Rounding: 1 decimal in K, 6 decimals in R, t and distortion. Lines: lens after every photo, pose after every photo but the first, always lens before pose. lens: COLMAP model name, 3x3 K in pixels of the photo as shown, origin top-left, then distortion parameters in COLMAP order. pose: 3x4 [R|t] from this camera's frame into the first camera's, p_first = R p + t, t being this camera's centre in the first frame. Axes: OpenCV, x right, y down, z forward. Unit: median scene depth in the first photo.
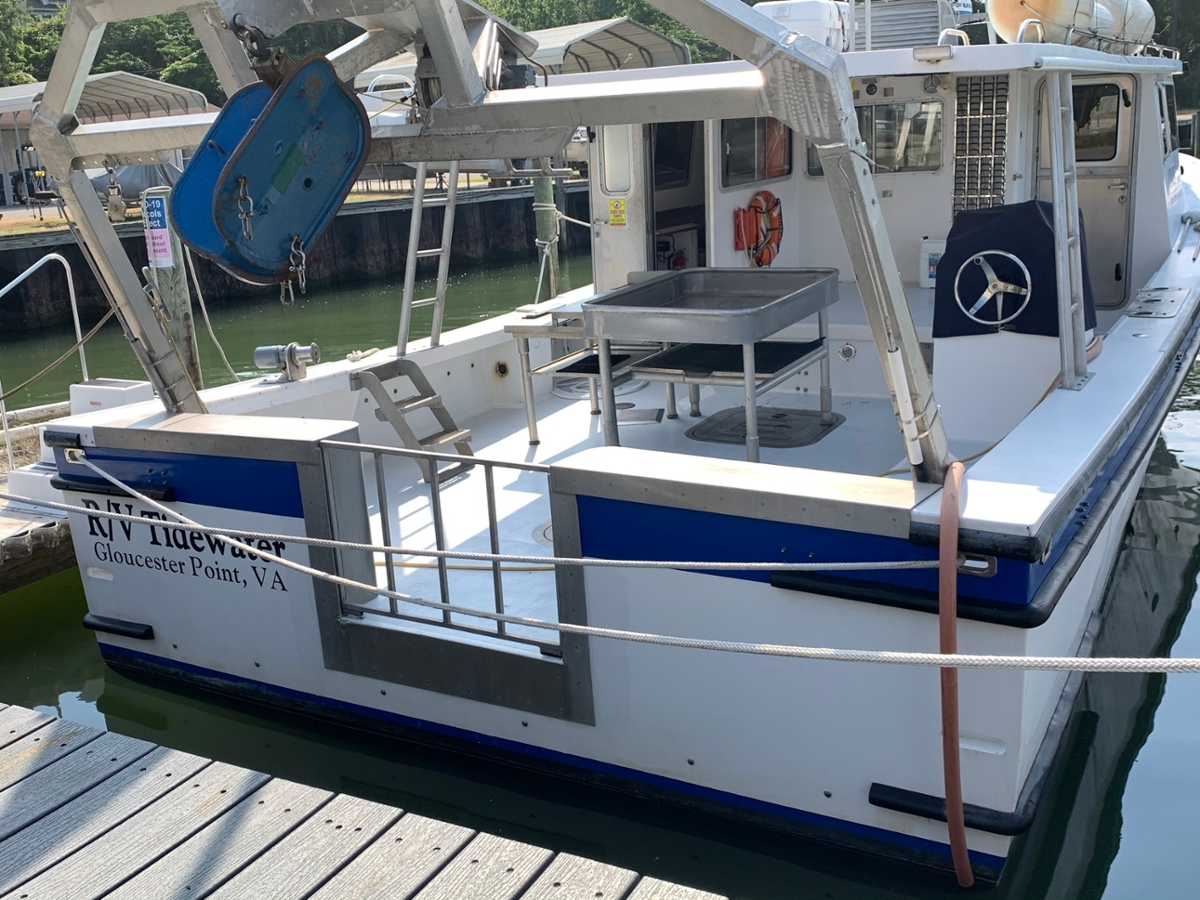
lens RADIAL K [[1192.8, 0, 599.6], [0, 1192.8, 451.3], [0, 0, 1]] dist [0.009341, 0.005801]
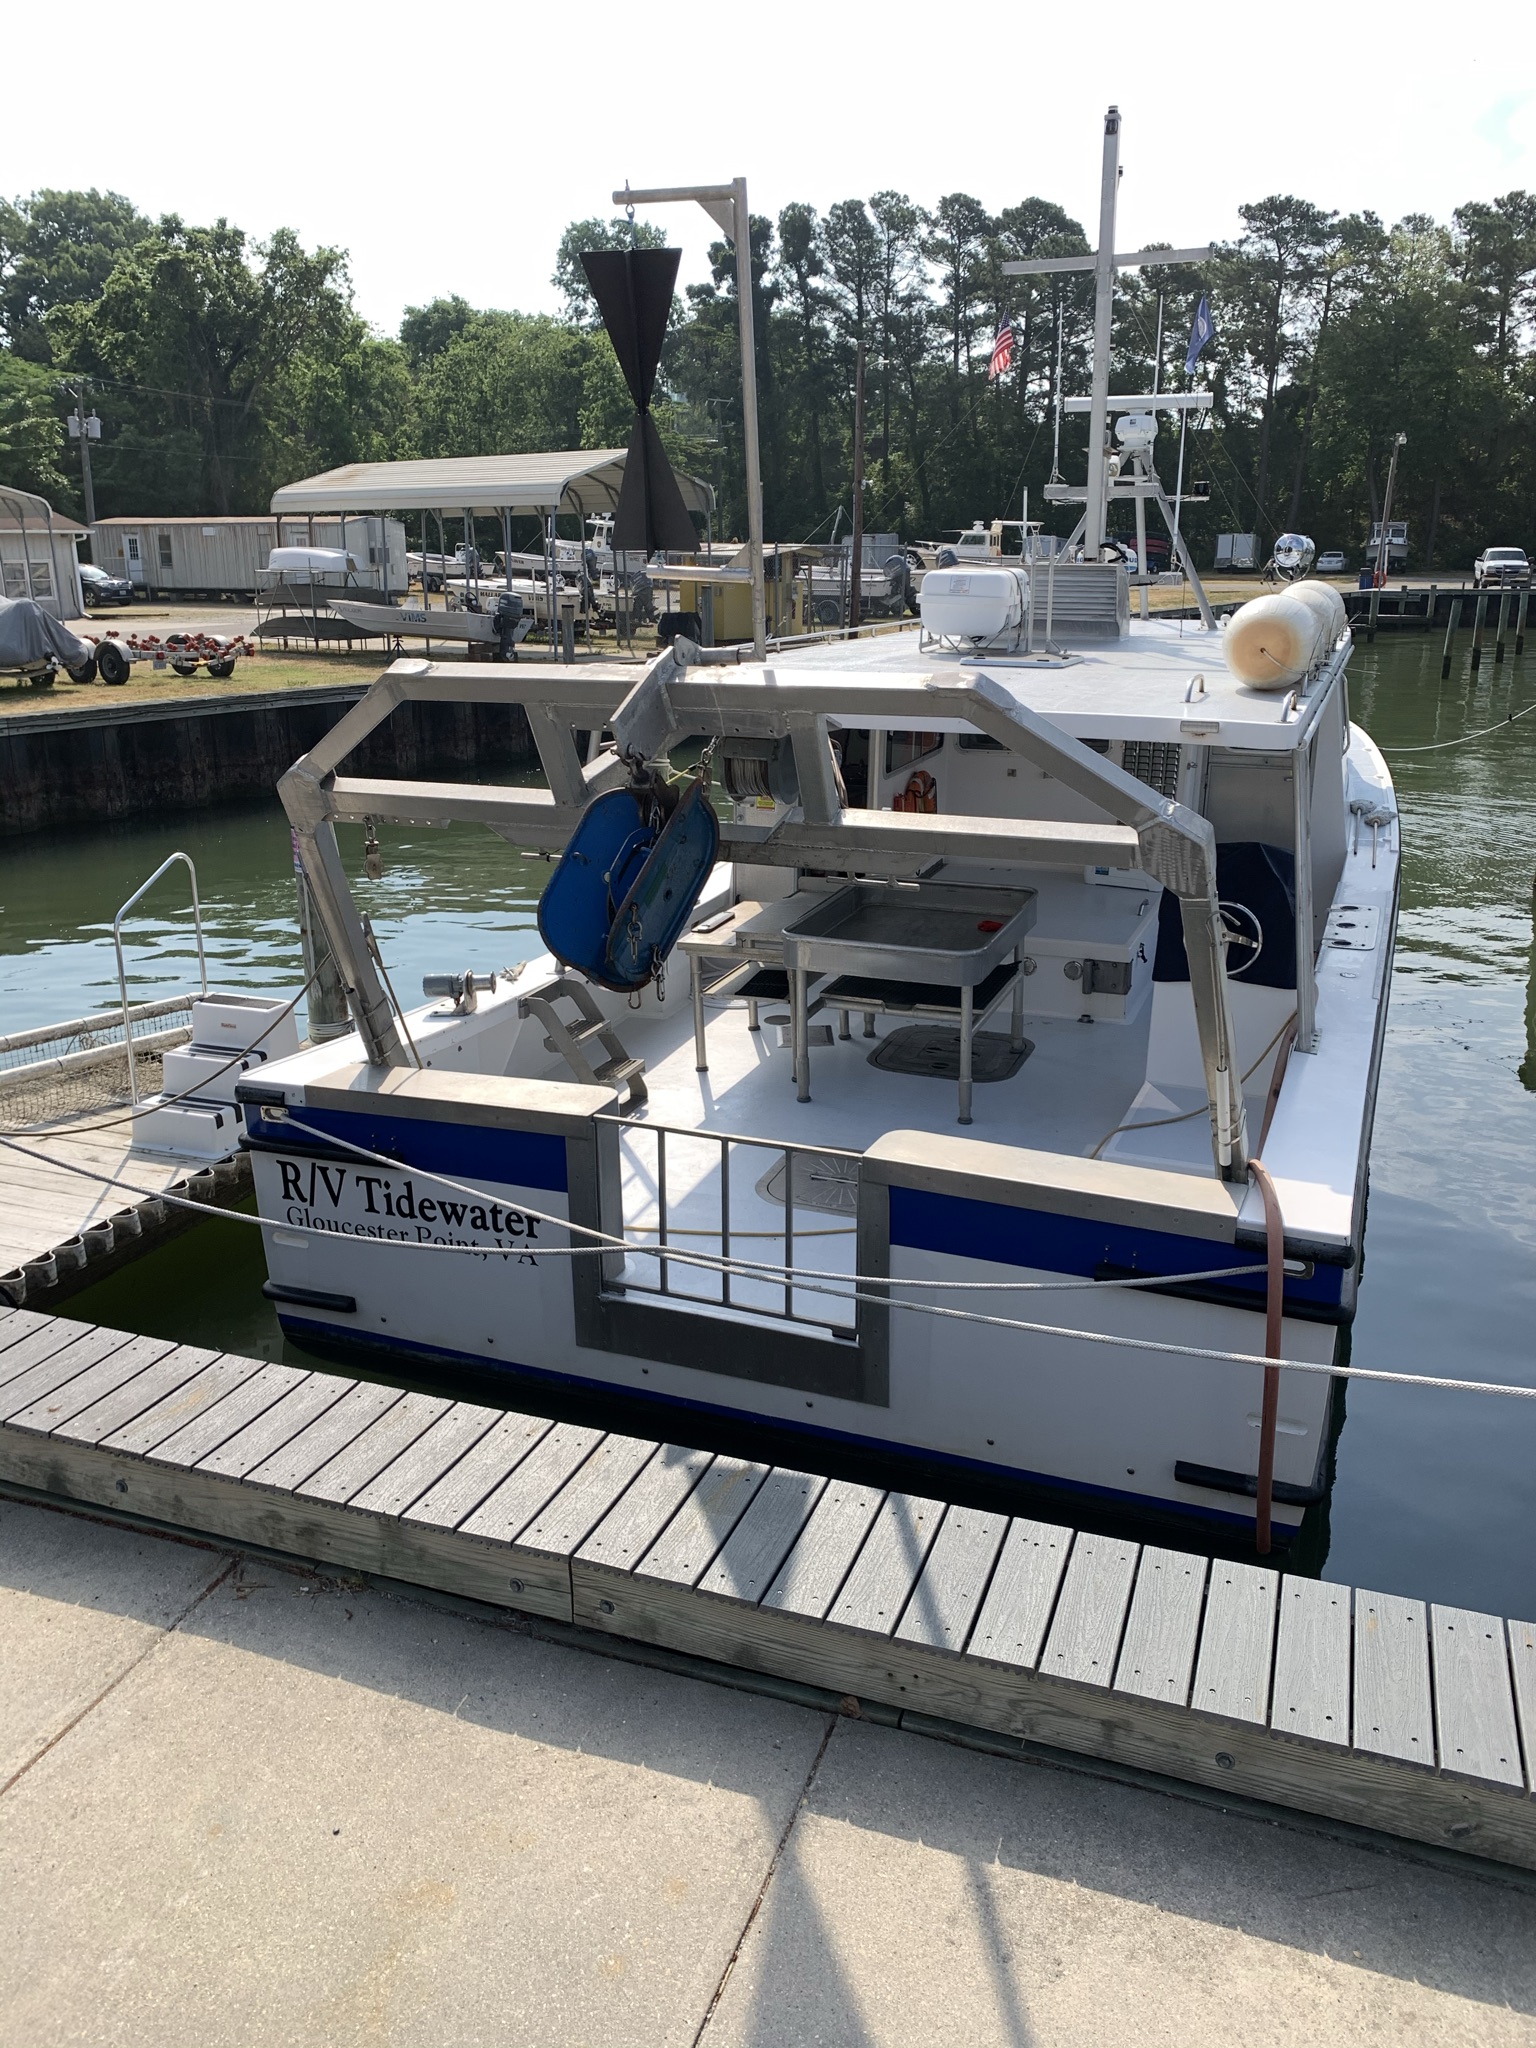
lens RADIAL K [[1528.4, 0, 769.3], [0, 1528.4, 1022.9], [0, 0, 1]] dist [0.023006, -0.011775]
pose [[0.989100, 0.009240, 0.146954, -0.259437], [-0.014016, 0.999405, 0.031502, -0.116996], [-0.146575, -0.033218, 0.988642, -0.223551]]
